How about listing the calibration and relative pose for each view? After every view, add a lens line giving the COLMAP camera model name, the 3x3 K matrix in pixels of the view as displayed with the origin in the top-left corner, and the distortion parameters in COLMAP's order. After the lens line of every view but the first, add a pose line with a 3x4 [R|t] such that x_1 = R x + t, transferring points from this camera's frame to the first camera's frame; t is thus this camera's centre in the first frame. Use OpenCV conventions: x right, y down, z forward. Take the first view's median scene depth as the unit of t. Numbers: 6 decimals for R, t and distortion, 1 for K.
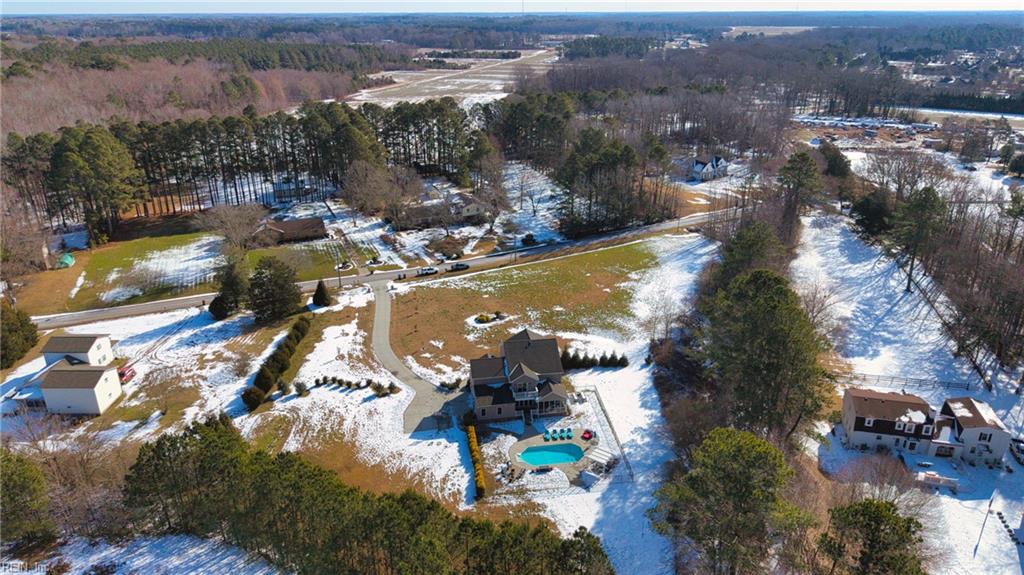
lens RADIAL K [[680.8, 0, 512.0], [0, 680.8, 287.5], [0, 0, 1]] dist [0.031671, -0.047542]
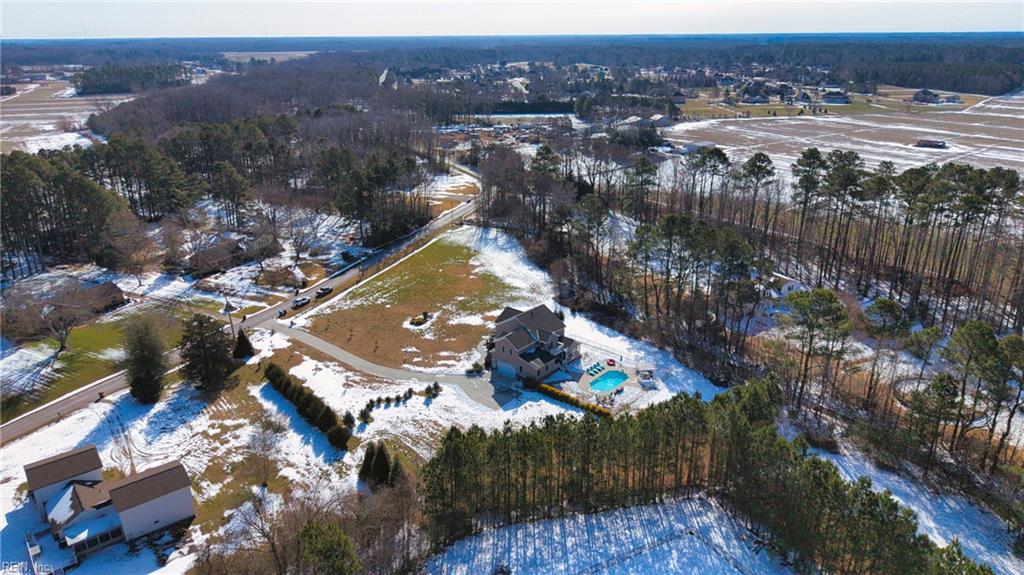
lens RADIAL K [[680.8, 0, 512.0], [0, 680.8, 287.5], [0, 0, 1]] dist [0.031671, -0.047542]
pose [[0.759375, -0.224052, 0.610861, -0.637006], [0.244396, 0.968315, 0.051344, -0.026840], [-0.603010, 0.110303, 0.790071, 0.065999]]
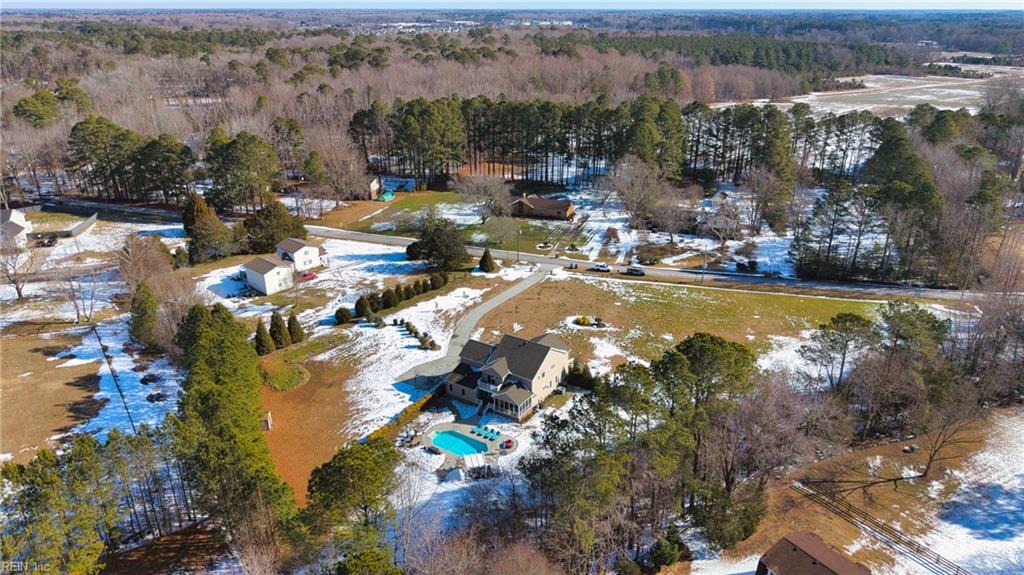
lens RADIAL K [[680.8, 0, 512.0], [0, 680.8, 287.5], [0, 0, 1]] dist [0.031671, -0.047542]
pose [[0.739120, 0.256427, -0.622853, 0.541946], [-0.253414, 0.962623, 0.095592, -0.077268], [0.624085, 0.087186, 0.776477, 0.184294]]
